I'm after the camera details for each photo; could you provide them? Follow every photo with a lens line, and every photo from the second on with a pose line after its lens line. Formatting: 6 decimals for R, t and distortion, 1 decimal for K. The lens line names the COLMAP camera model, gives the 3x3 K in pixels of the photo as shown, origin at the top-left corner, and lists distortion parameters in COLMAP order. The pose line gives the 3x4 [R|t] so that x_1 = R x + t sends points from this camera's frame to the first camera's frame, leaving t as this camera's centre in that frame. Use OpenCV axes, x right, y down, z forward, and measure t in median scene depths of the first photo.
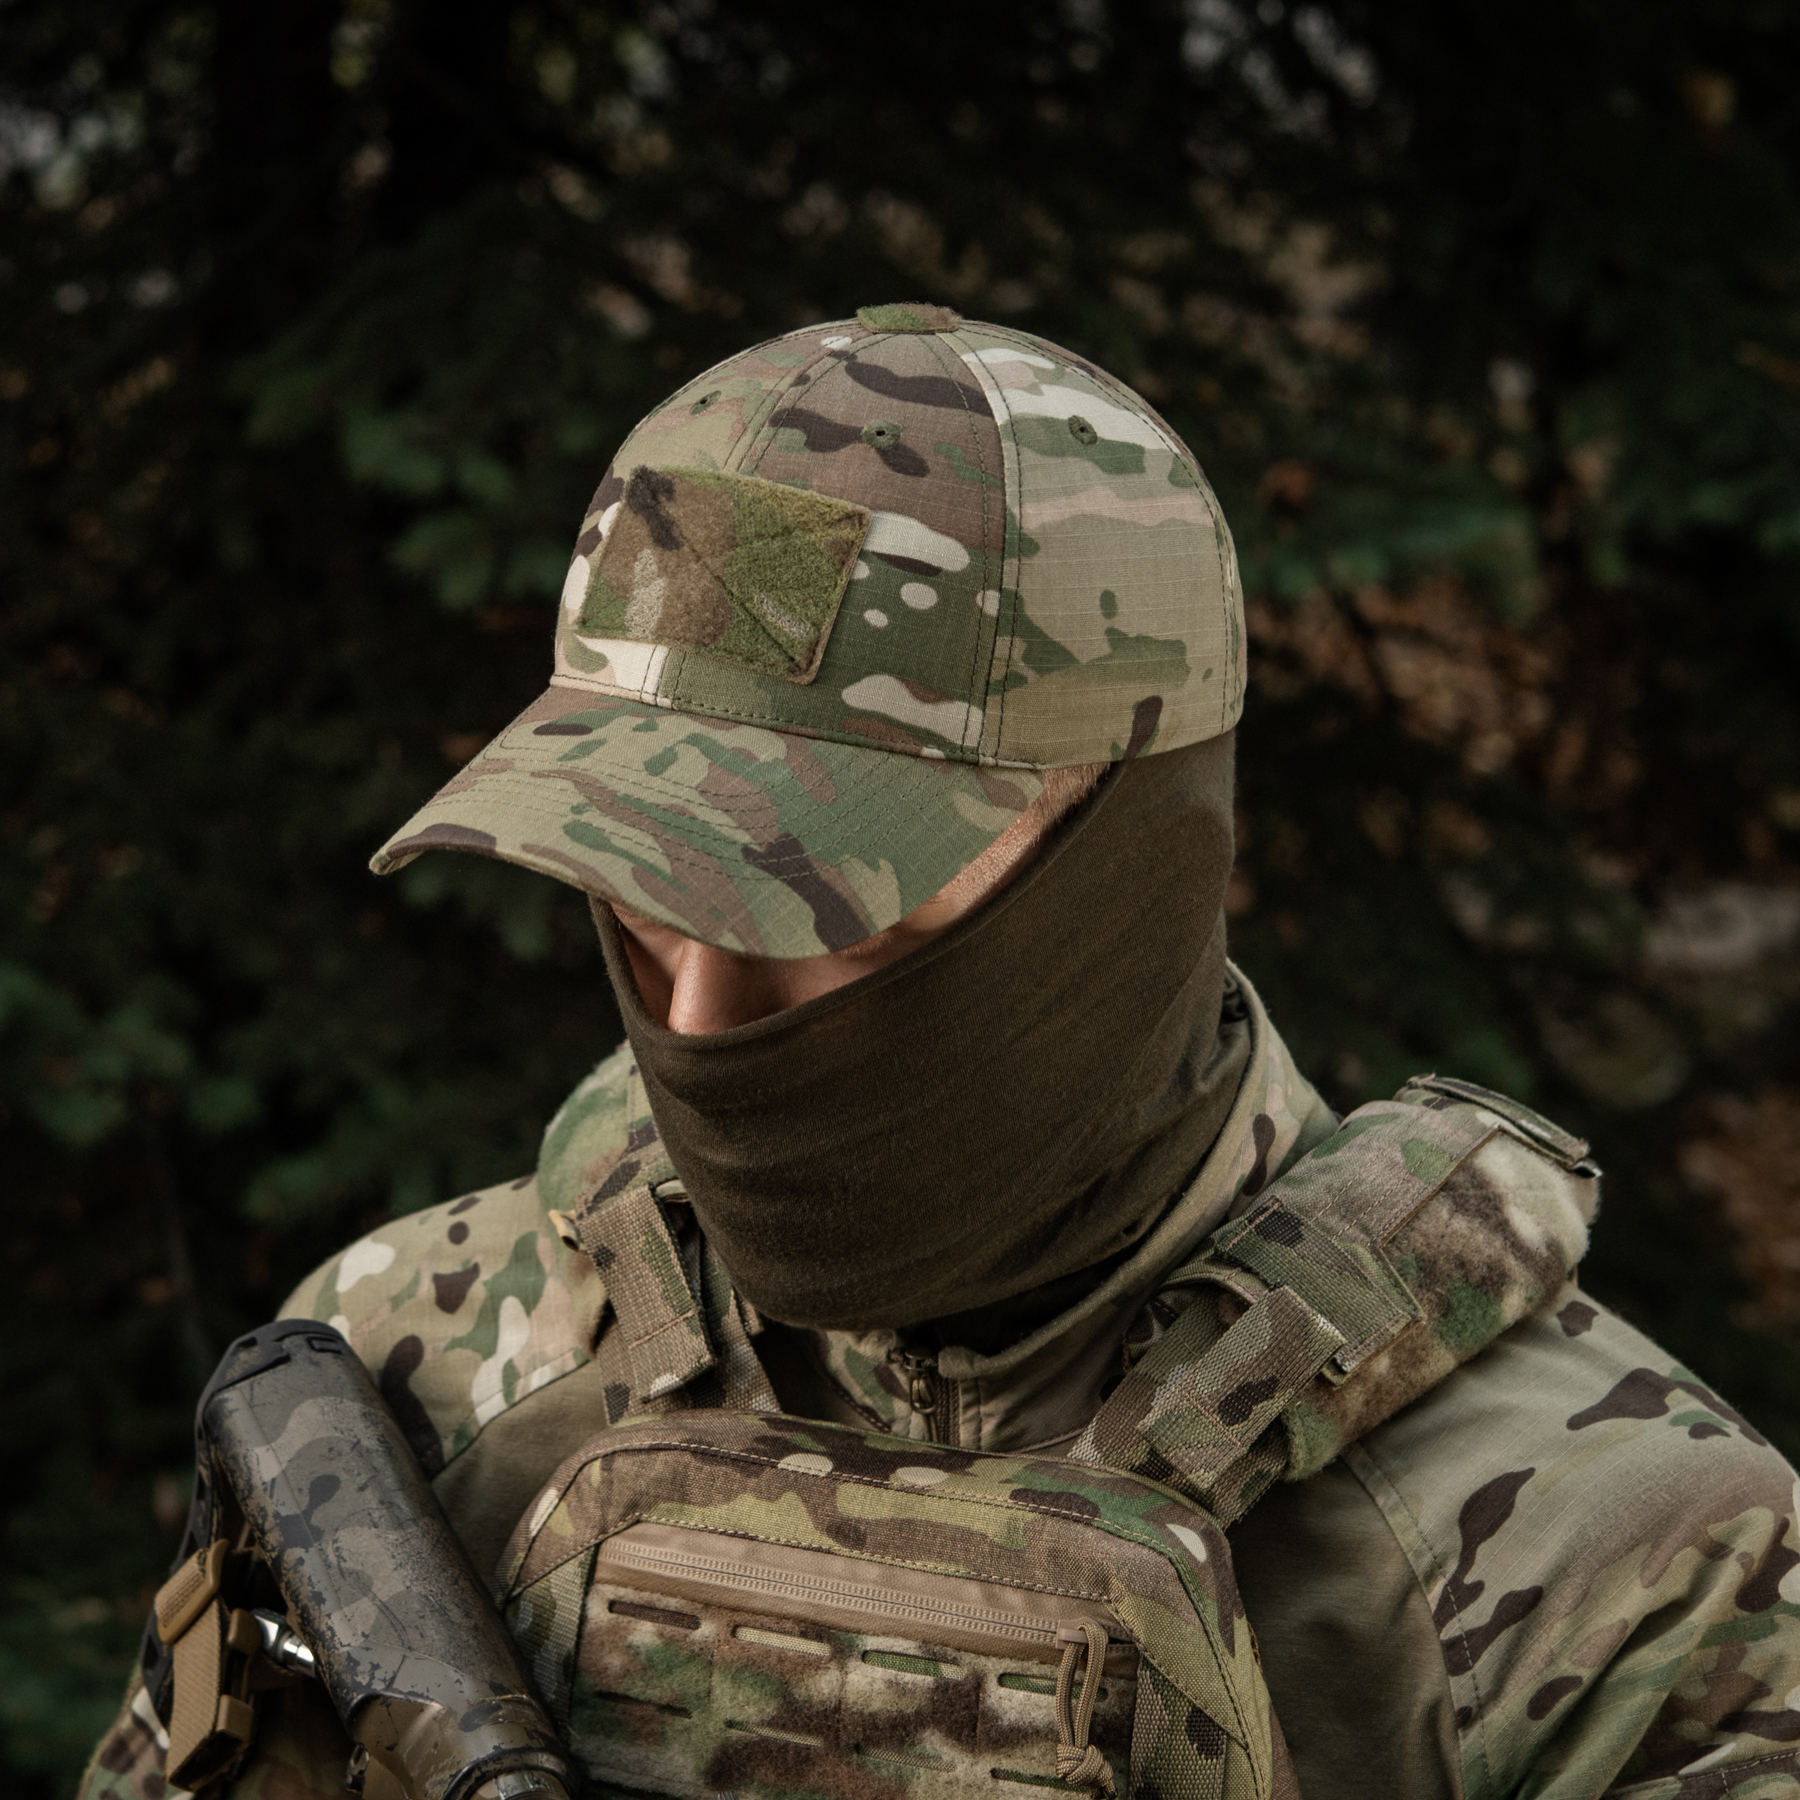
lens RADIAL K [[5707.2, 0, 901.5], [0, 5707.2, 888.2], [0, 0, 1]] dist [0.110881, 0.000000]
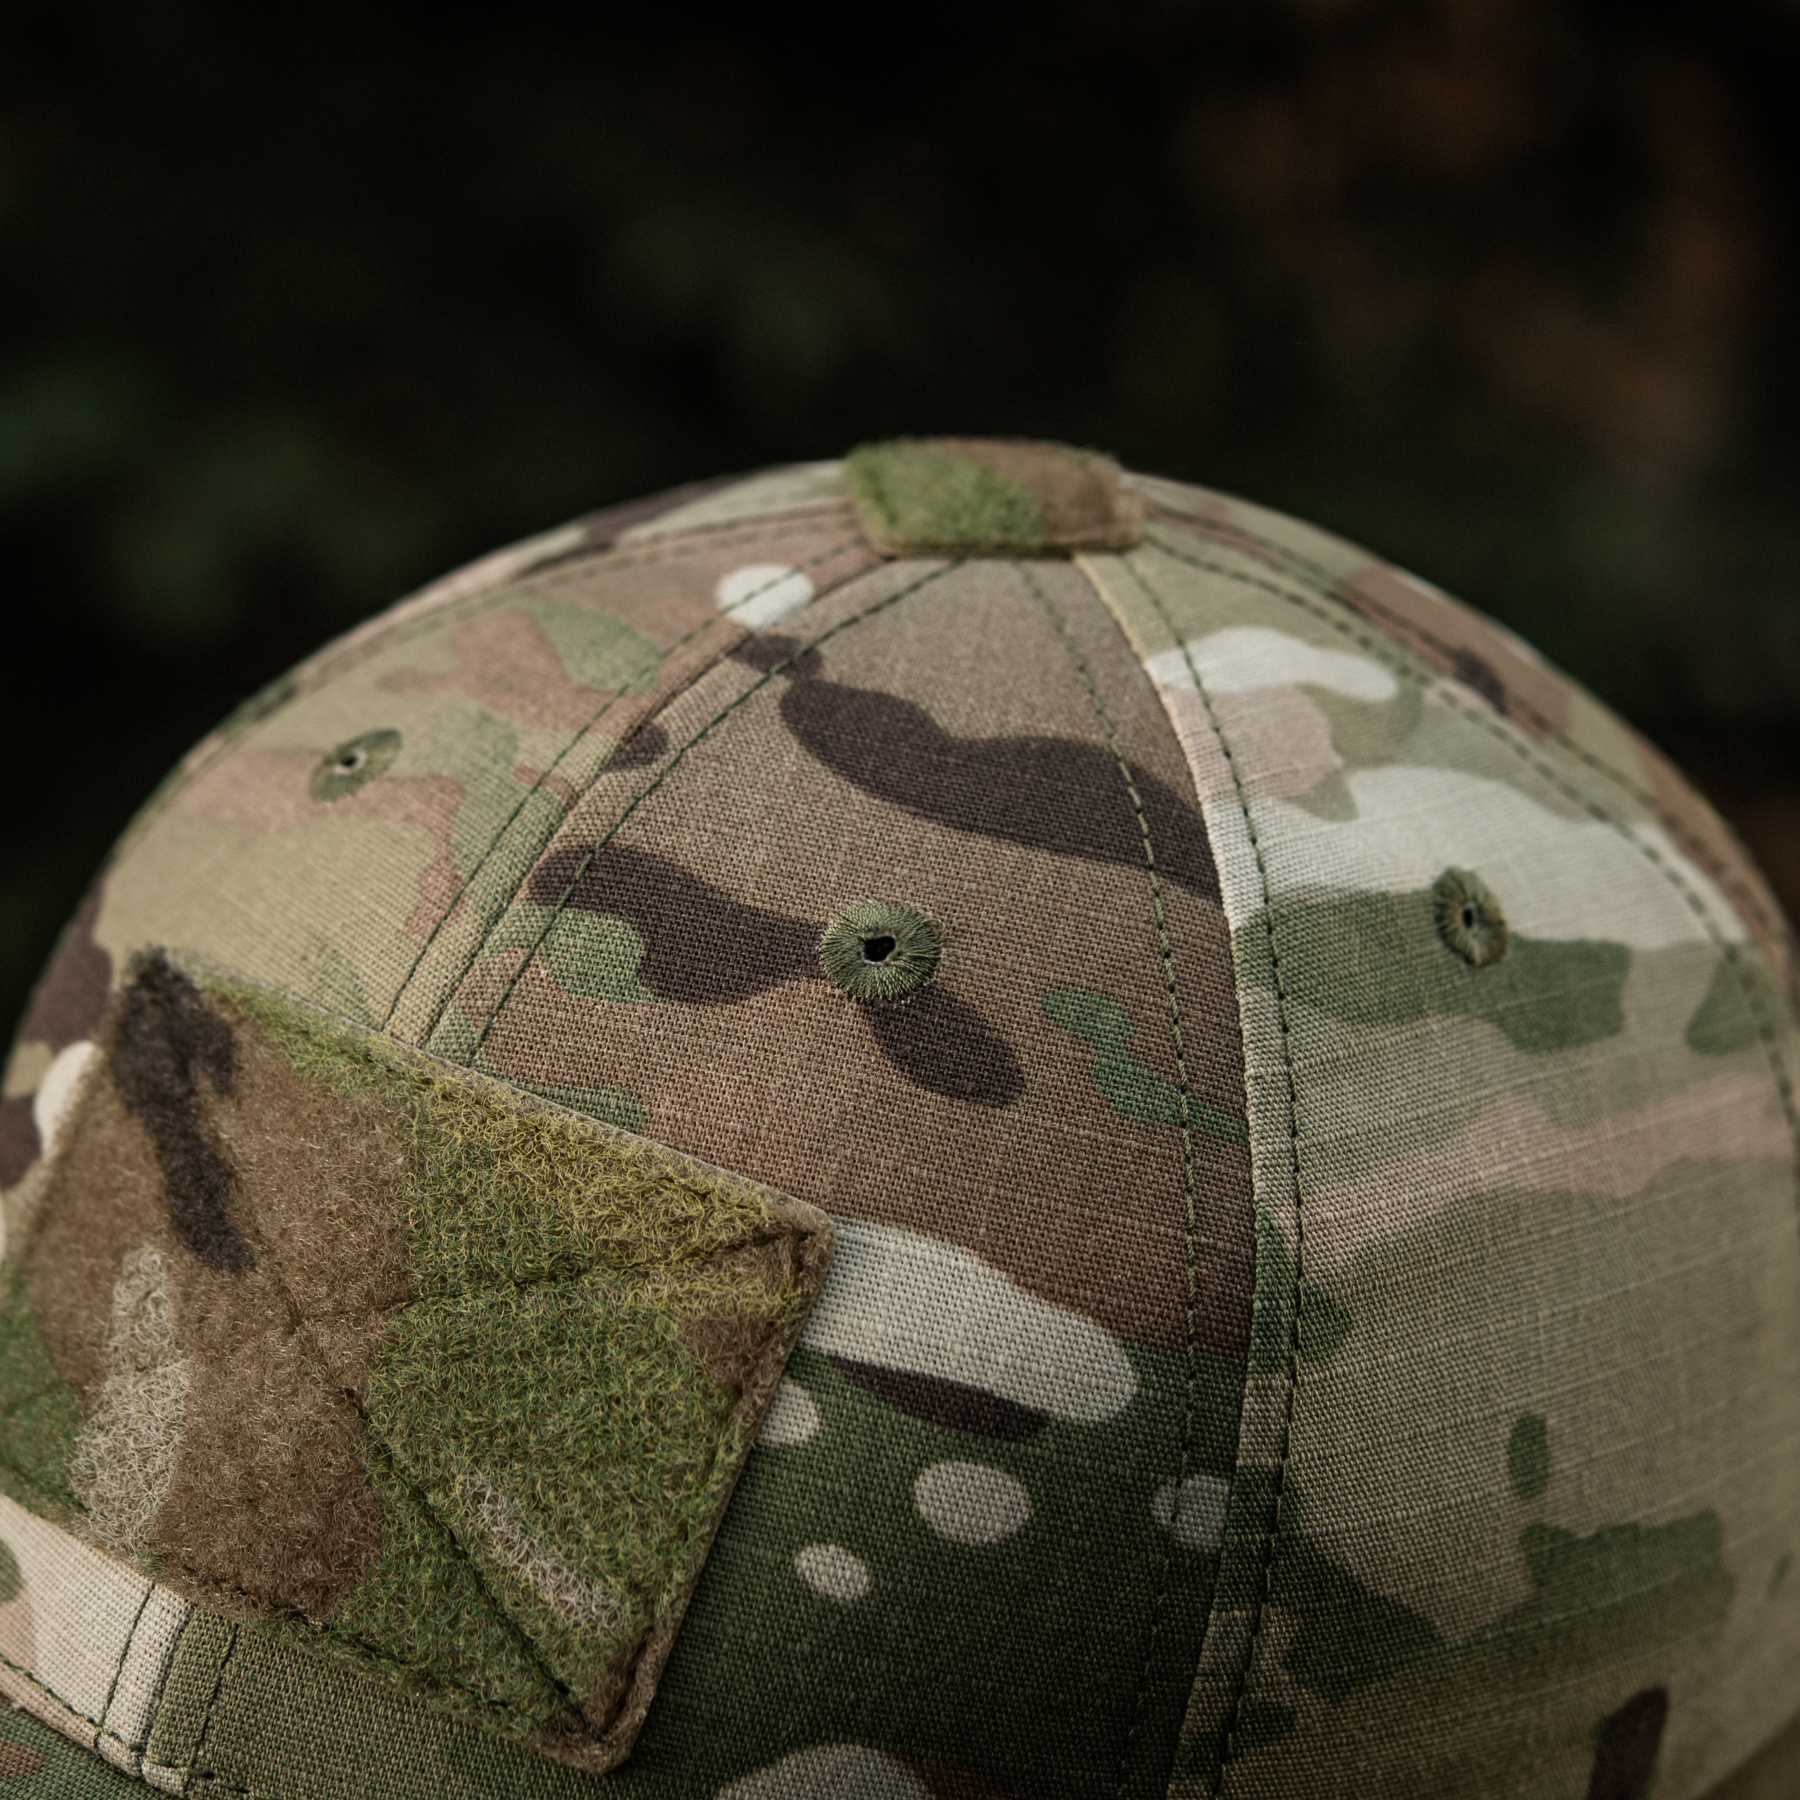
lens RADIAL K [[5707.2, 0, 897.1], [0, 5707.2, 915.1], [0, 0, 1]] dist [0.110881, 0.000000]
pose [[0.998807, 0.046822, -0.013887, 0.001783], [-0.044331, 0.988522, 0.144427, -0.126991], [0.020490, -0.143639, 0.989418, 0.679058]]
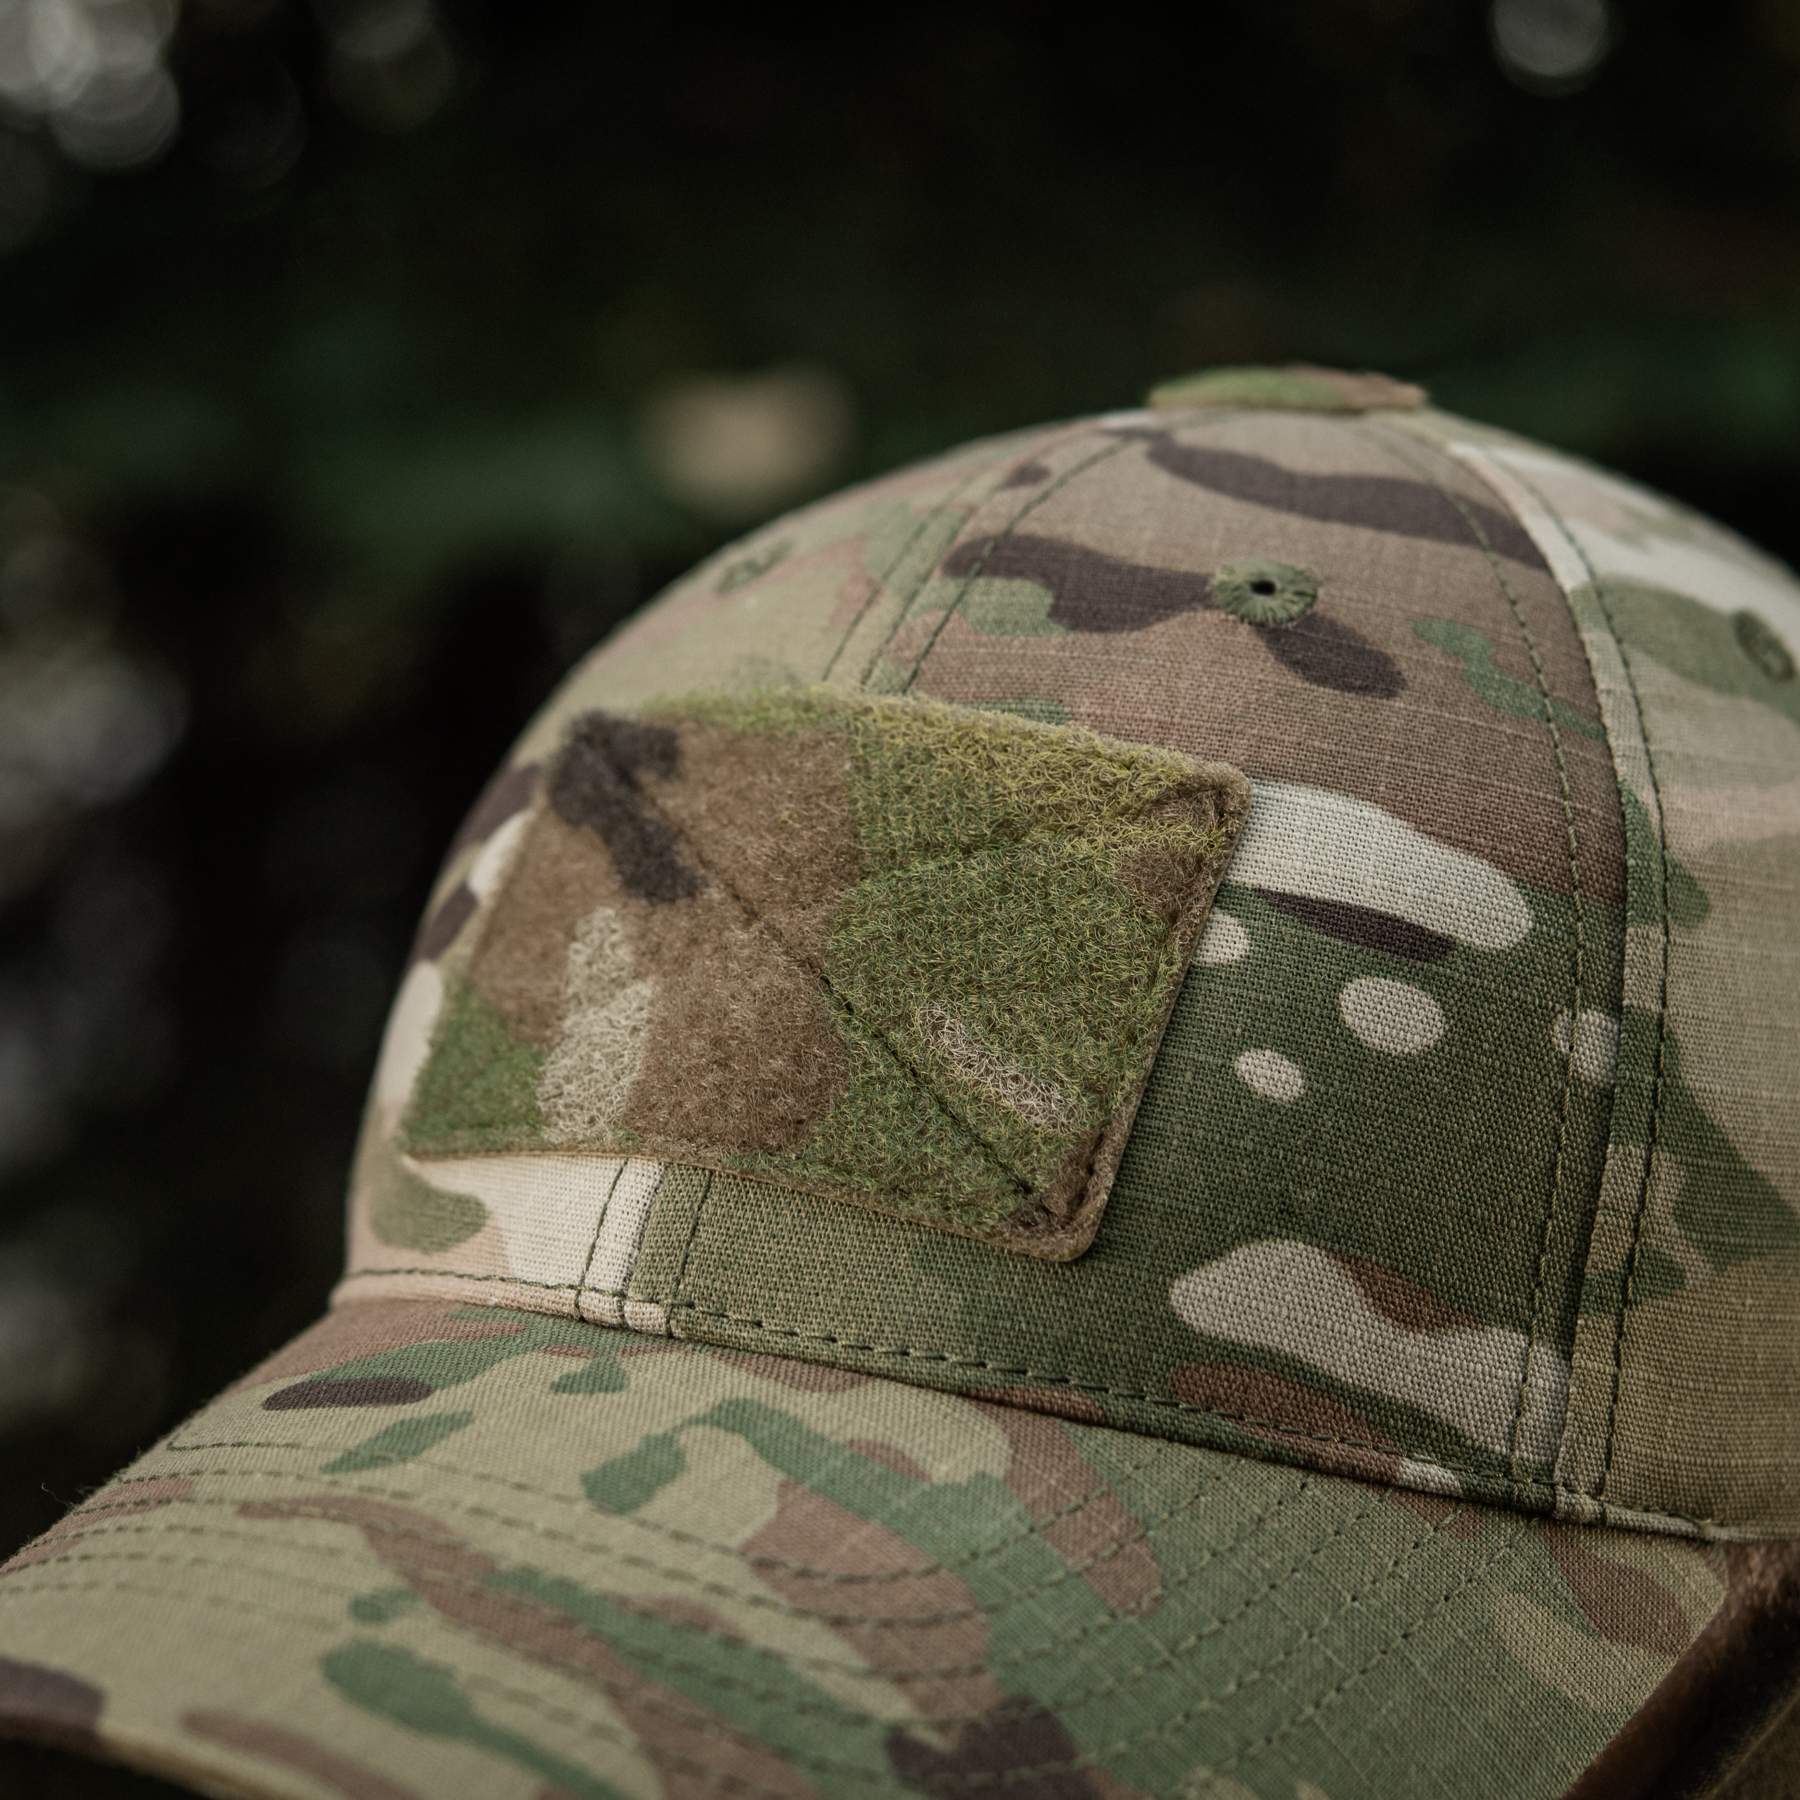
lens RADIAL K [[5215.8, 0, 880.4], [0, 5215.8, 891.6], [0, 0, 1]] dist [-0.017733, 0.000000]
pose [[0.999853, 0.013178, 0.010960, -0.030828], [-0.010751, 0.980195, -0.197743, 0.004030], [-0.013349, 0.197596, 0.980193, 0.678994]]
